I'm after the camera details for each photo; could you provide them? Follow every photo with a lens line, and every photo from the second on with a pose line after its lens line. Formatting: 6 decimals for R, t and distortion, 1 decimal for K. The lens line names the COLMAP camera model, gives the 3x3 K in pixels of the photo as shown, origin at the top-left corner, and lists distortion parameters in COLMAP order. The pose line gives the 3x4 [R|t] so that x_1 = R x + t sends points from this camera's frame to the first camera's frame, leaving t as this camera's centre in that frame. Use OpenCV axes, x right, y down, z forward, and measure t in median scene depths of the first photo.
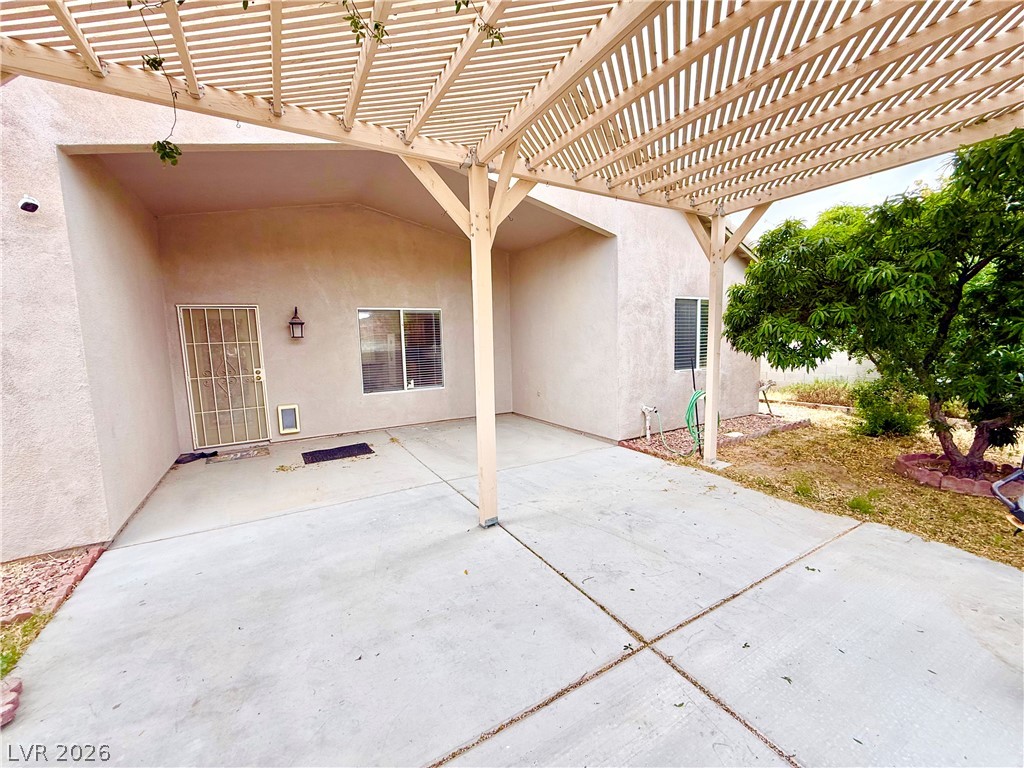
lens RADIAL K [[409.3, 0, 510.7], [0, 409.3, 384.8], [0, 0, 1]] dist [0.001077, 0.000147]
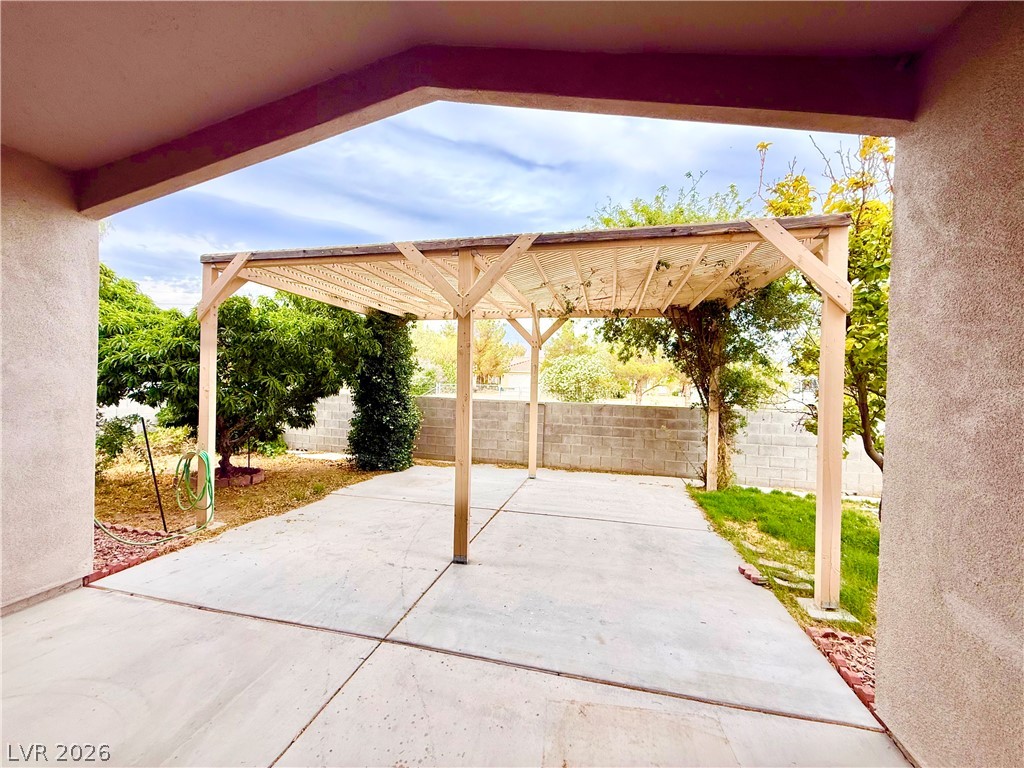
lens RADIAL K [[409.3, 0, 510.7], [0, 409.3, 384.8], [0, 0, 1]] dist [0.001077, 0.000147]
pose [[-0.725935, 0.000064, 0.687763, -0.675487], [0.065821, 0.995416, 0.069382, -0.152827], [-0.684606, 0.095636, -0.722612, 1.225639]]
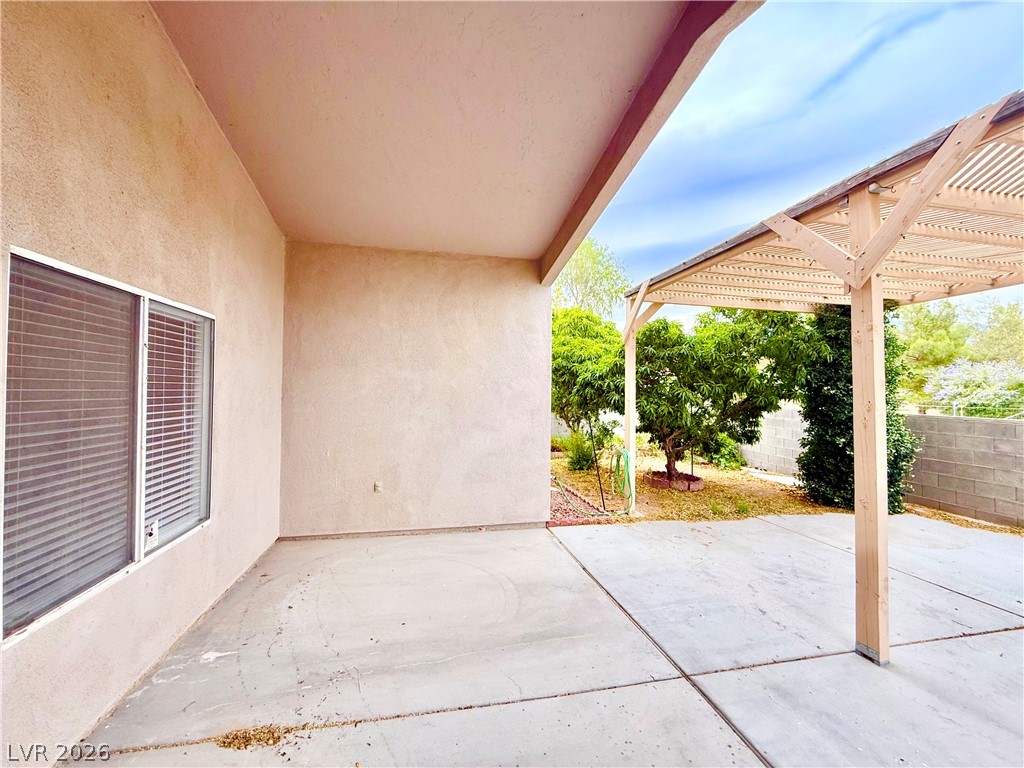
lens RADIAL K [[409.3, 0, 510.7], [0, 409.3, 384.8], [0, 0, 1]] dist [0.001077, 0.000147]
pose [[0.306432, 0.044085, 0.950871, -0.711913], [0.085623, 0.993601, -0.073660, -0.106836], [-0.948034, 0.103988, 0.300696, 0.985217]]
